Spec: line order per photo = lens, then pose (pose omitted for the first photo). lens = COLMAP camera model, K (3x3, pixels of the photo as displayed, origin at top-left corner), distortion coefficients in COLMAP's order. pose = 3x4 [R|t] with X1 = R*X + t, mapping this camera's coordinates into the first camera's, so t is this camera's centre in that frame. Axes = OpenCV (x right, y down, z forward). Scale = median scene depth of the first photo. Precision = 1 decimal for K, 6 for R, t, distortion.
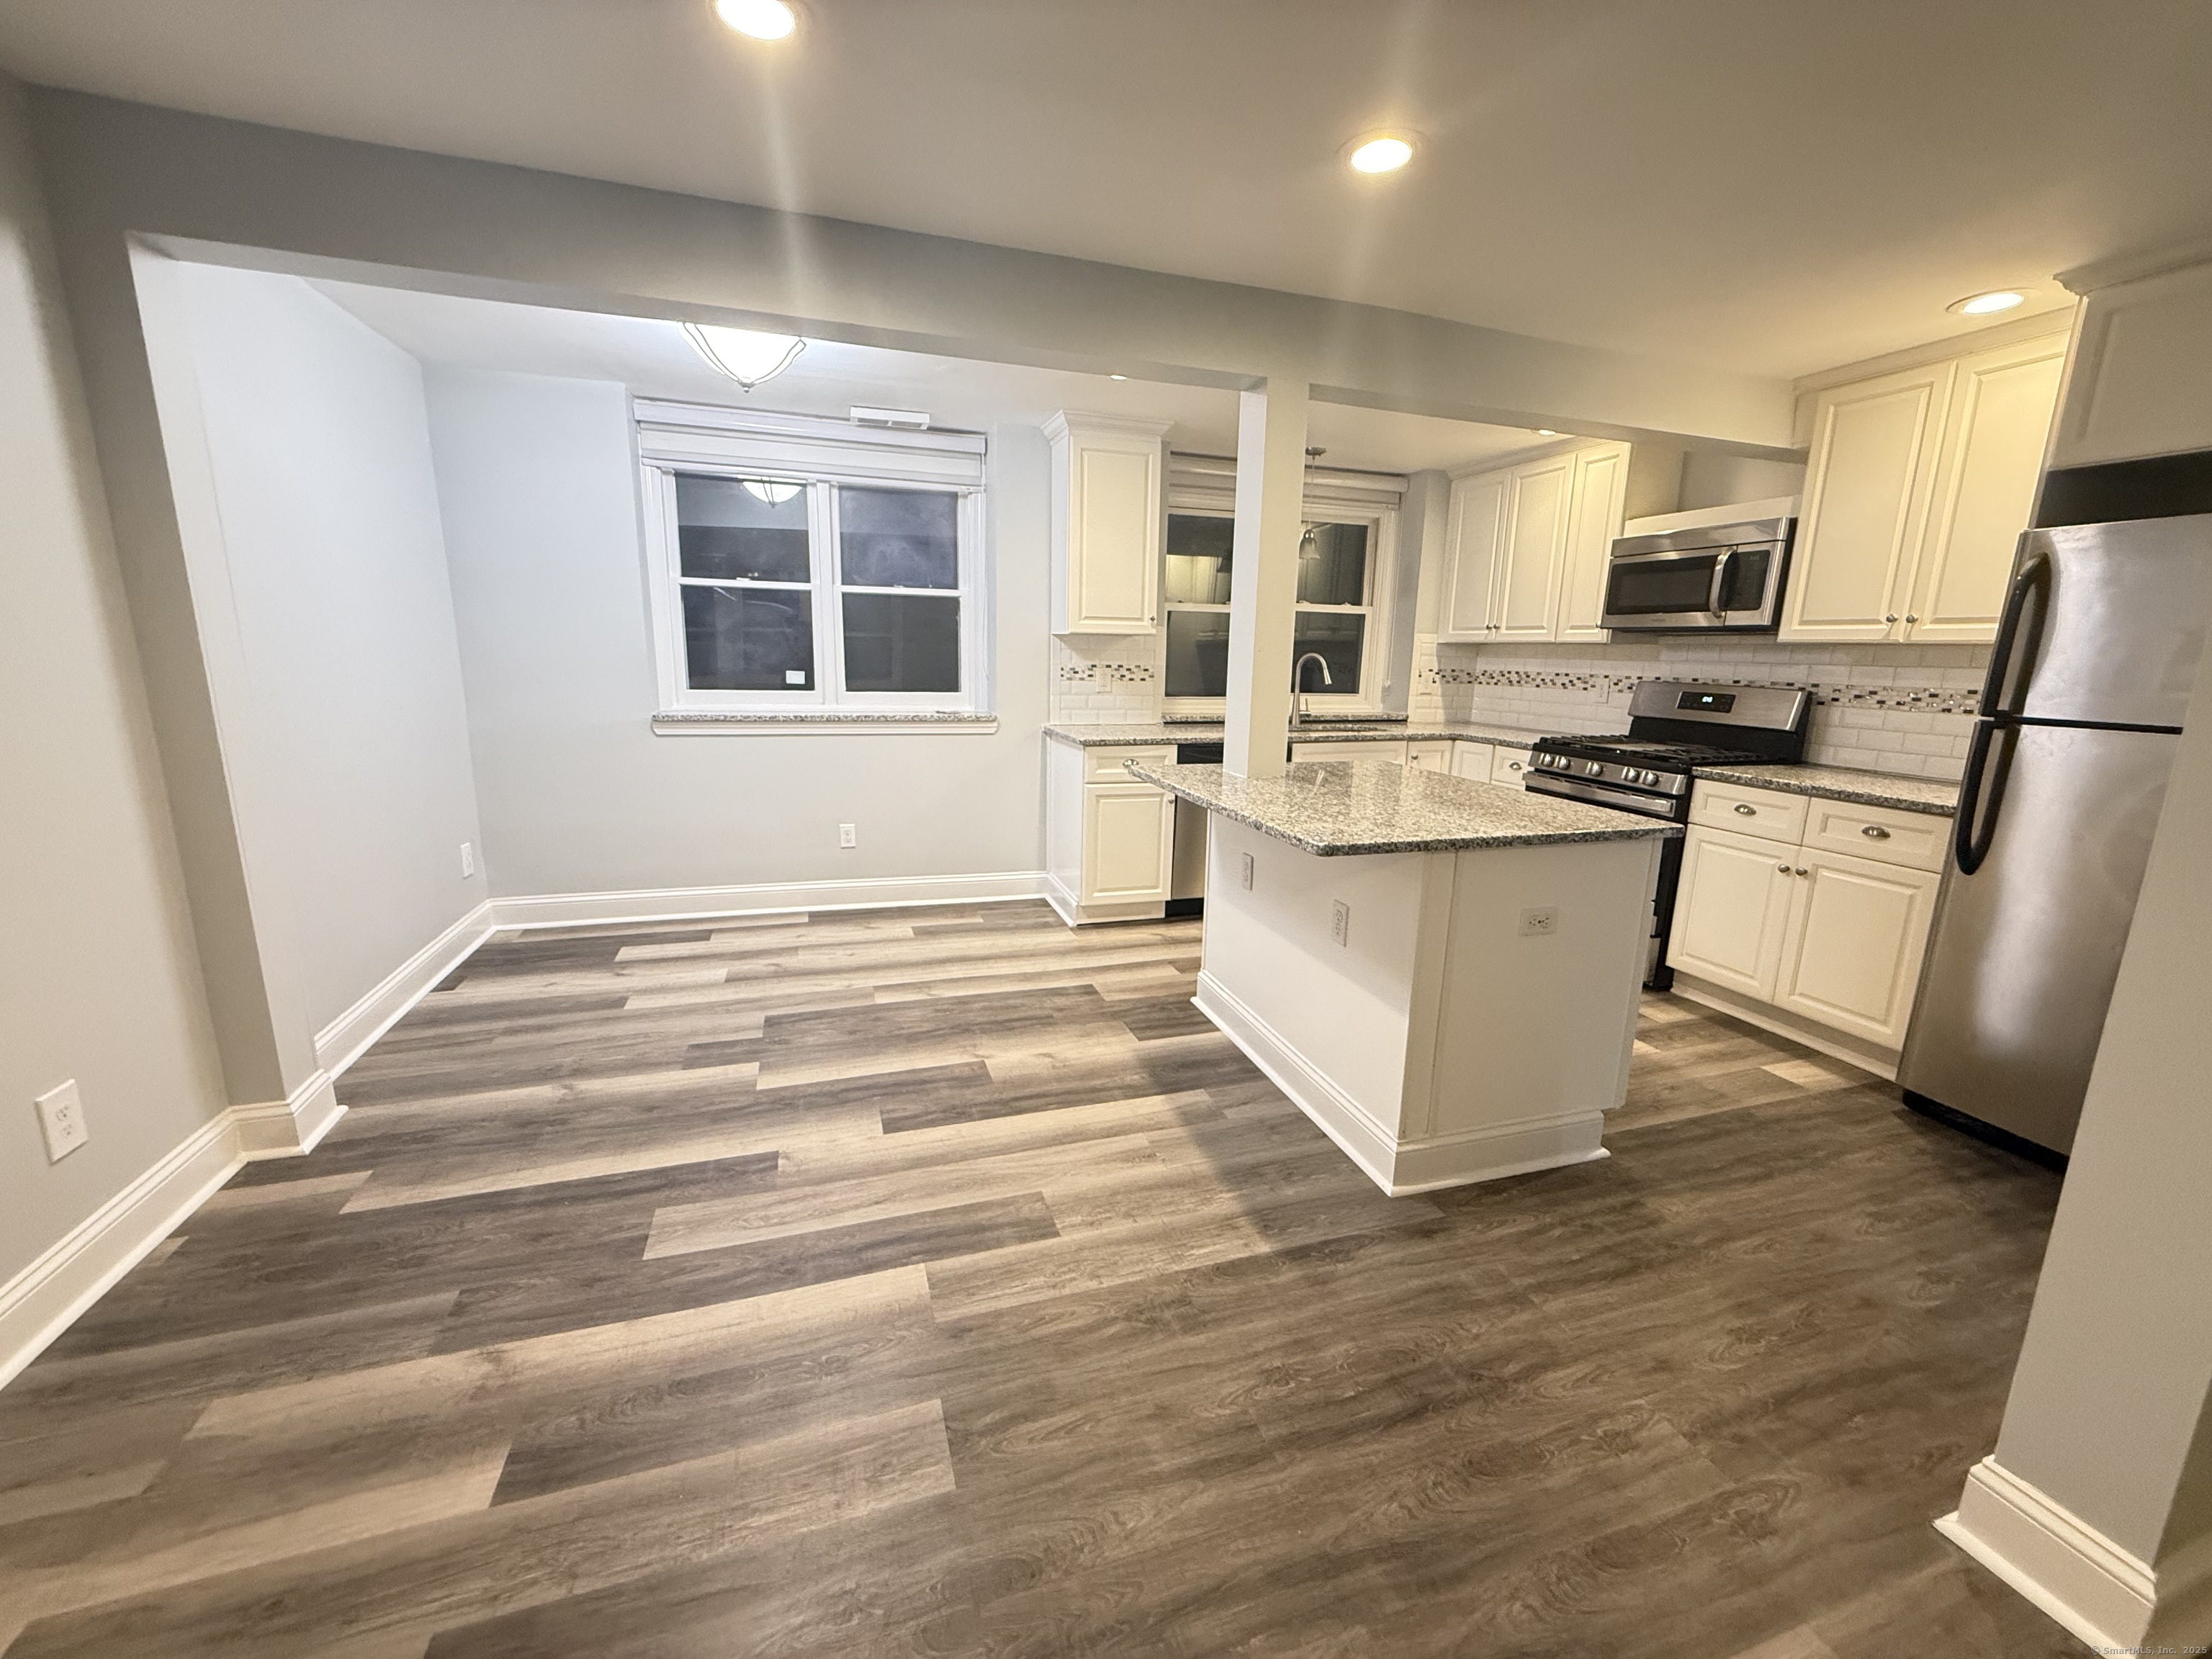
lens RADIAL K [[882.0, 0, 1104.0], [0, 882.0, 827.0], [0, 0, 1]] dist [0.000351, 0.000623]
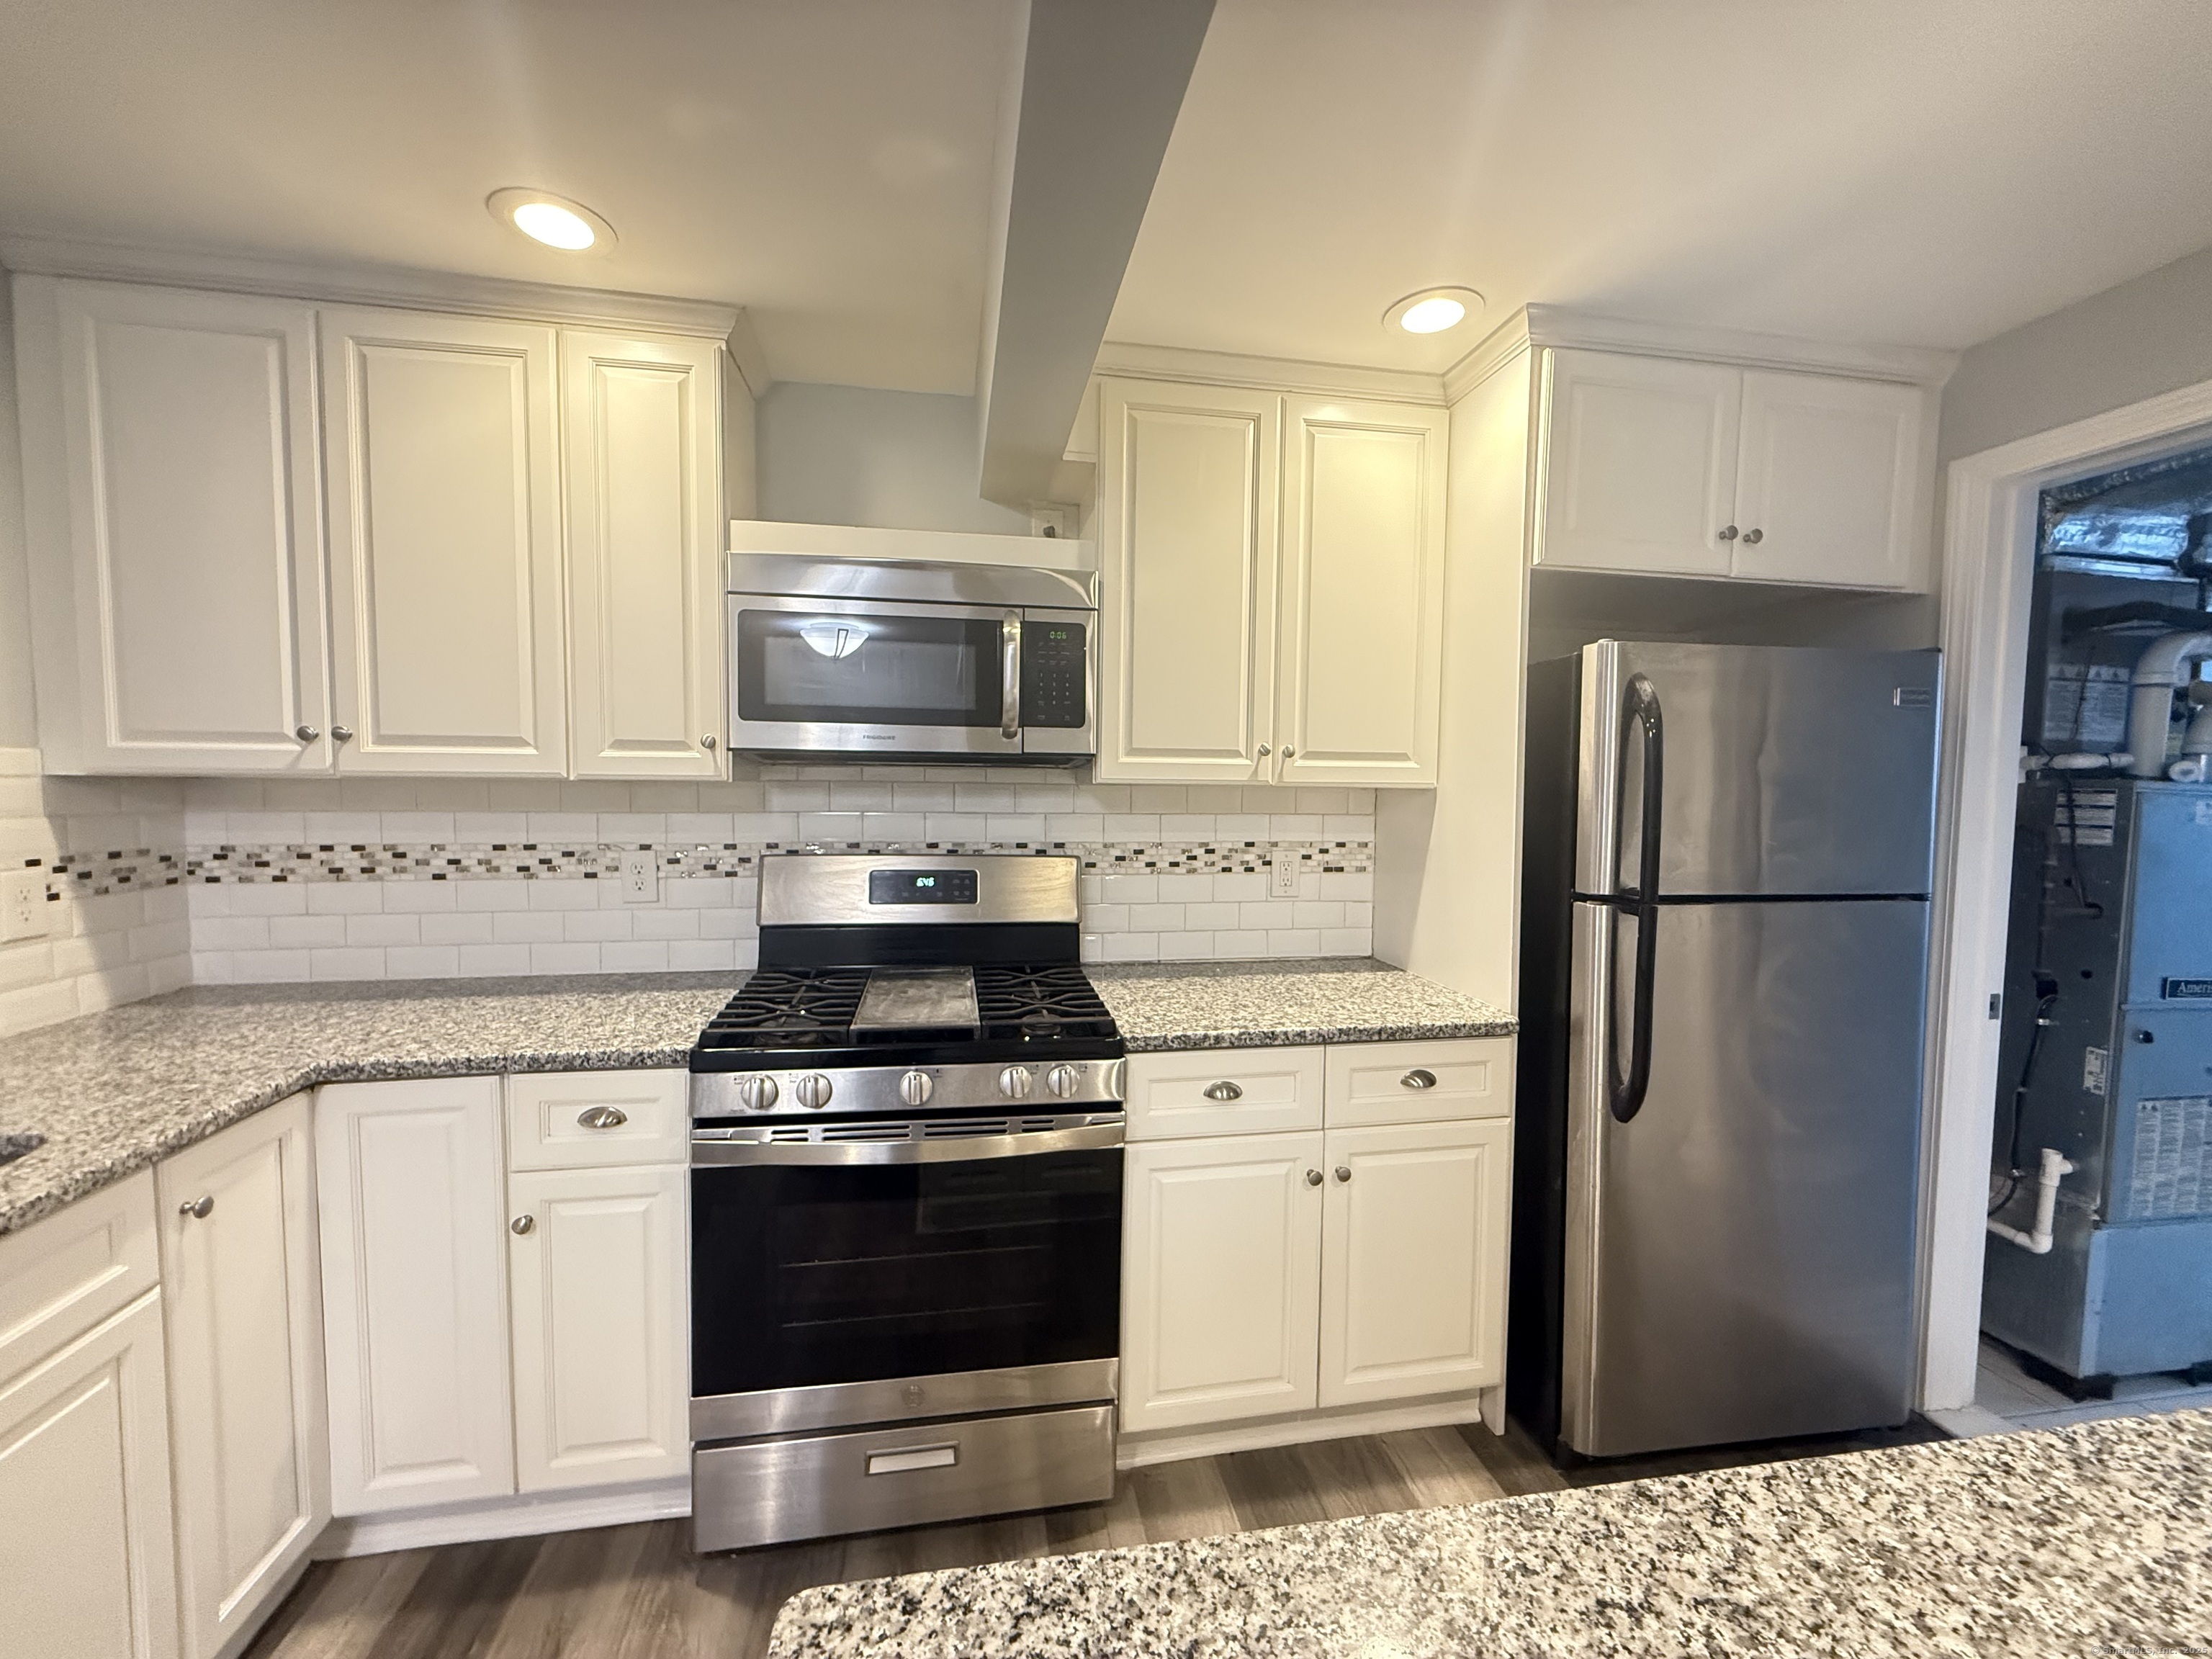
lens RADIAL K [[882.0, 0, 1104.0], [0, 882.0, 827.0], [0, 0, 1]] dist [0.000351, 0.000623]
pose [[0.141507, -0.072446, 0.987283, 0.149223], [0.189821, 0.980798, 0.044763, -0.165959], [-0.971568, 0.181073, 0.152541, 0.734952]]
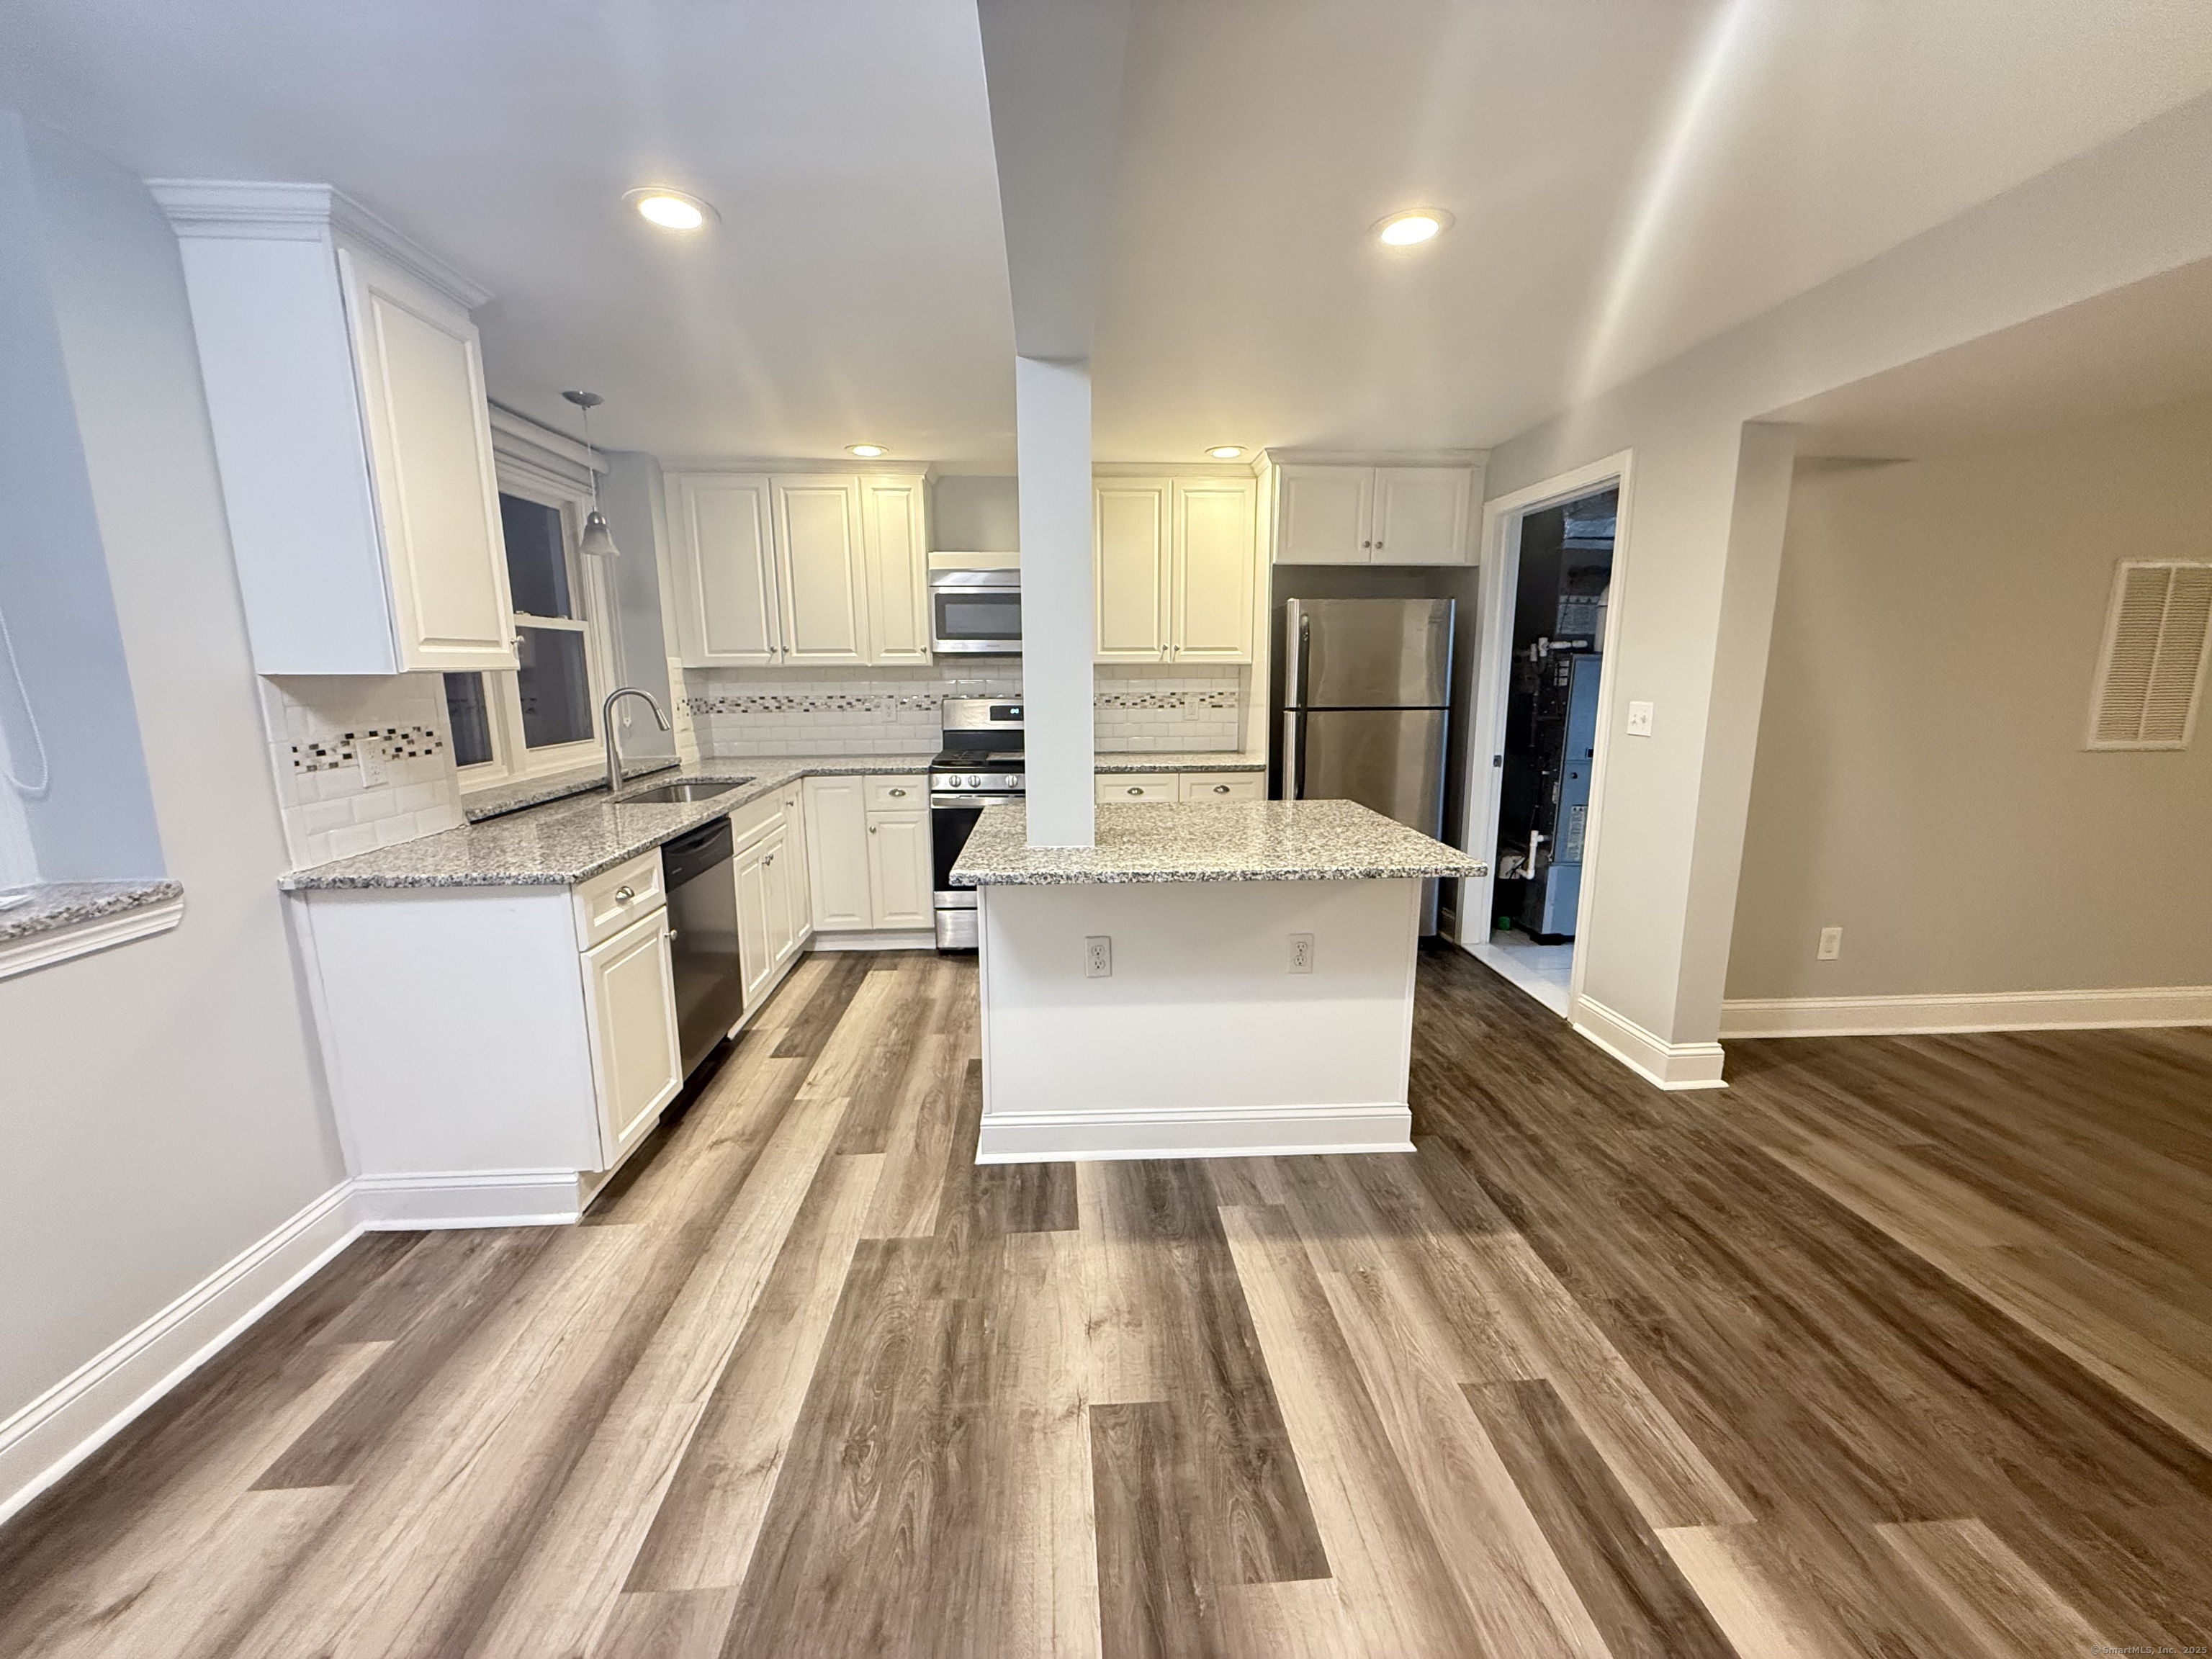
lens RADIAL K [[882.0, 0, 1104.0], [0, 882.0, 827.0], [0, 0, 1]] dist [0.000351, 0.000623]
pose [[0.251540, -0.198323, 0.947310, -0.417922], [0.204544, 0.967566, 0.148251, -0.132551], [-0.945986, 0.156475, 0.283948, 0.519266]]
